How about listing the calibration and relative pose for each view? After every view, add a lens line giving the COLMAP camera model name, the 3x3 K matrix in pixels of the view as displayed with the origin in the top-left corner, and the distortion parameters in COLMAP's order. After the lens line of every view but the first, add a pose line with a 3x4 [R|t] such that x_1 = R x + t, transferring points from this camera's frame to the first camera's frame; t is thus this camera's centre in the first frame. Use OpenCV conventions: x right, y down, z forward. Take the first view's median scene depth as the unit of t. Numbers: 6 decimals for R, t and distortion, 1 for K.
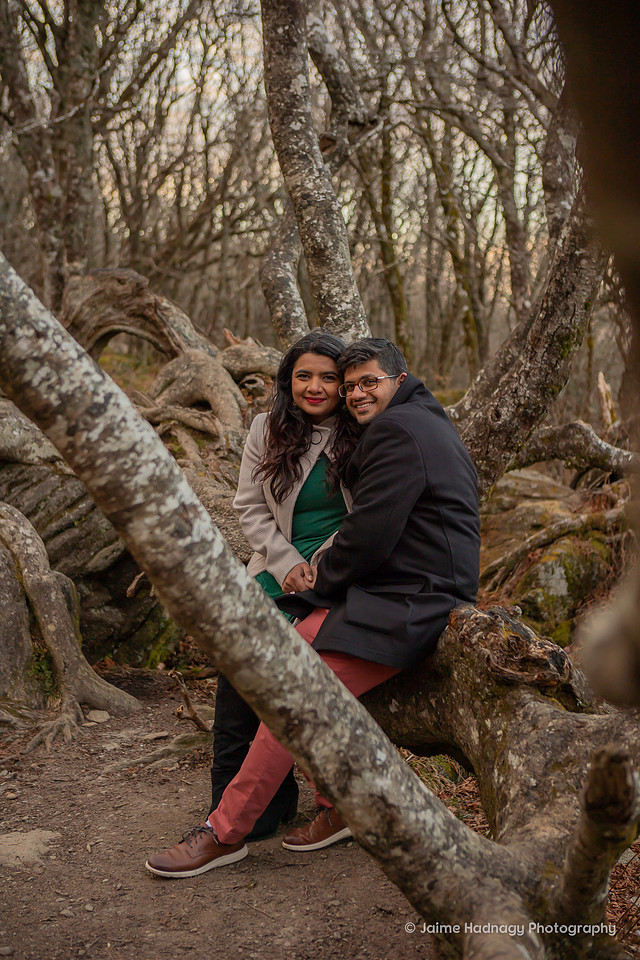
lens RADIAL K [[1195.3, 0, 322.0], [0, 1195.3, 489.3], [0, 0, 1]] dist [-0.028818, 0.000000]
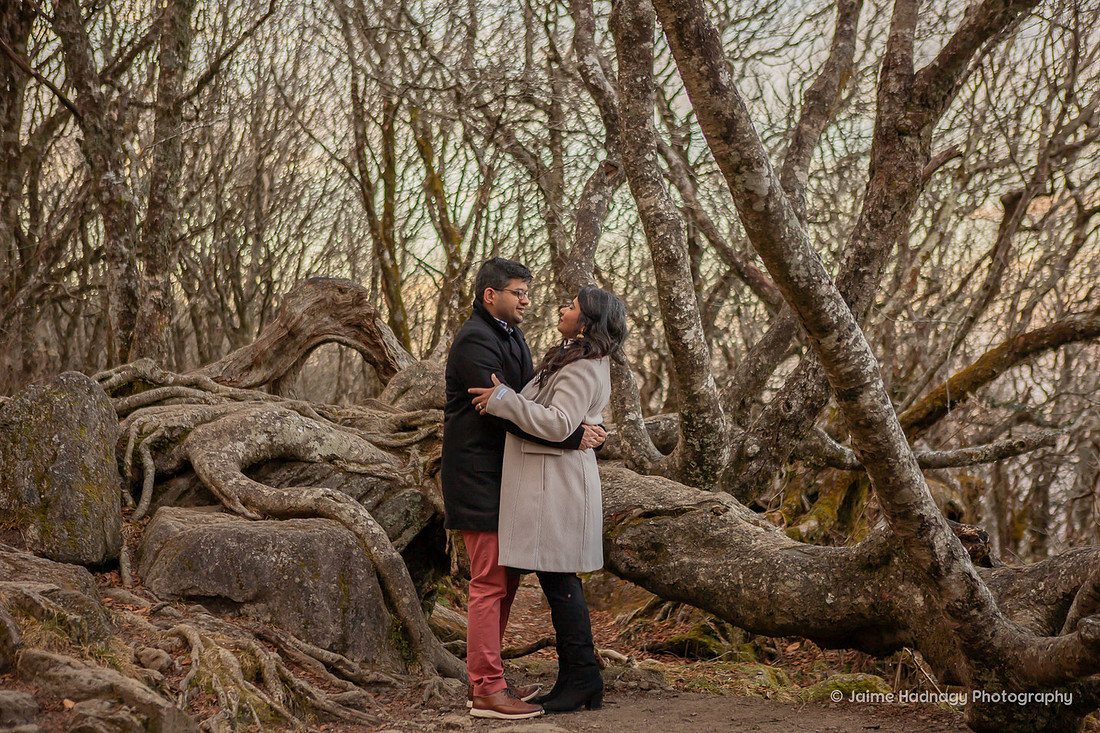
lens RADIAL K [[1693.7, 0, 548.9], [0, 1693.7, 365.2], [0, 0, 1]] dist [0.044497, 0.000000]
pose [[0.962800, 0.020069, 0.269468, -0.547013], [0.022738, 0.987684, -0.154801, 0.154892], [-0.269256, 0.155170, 0.950486, -0.531075]]
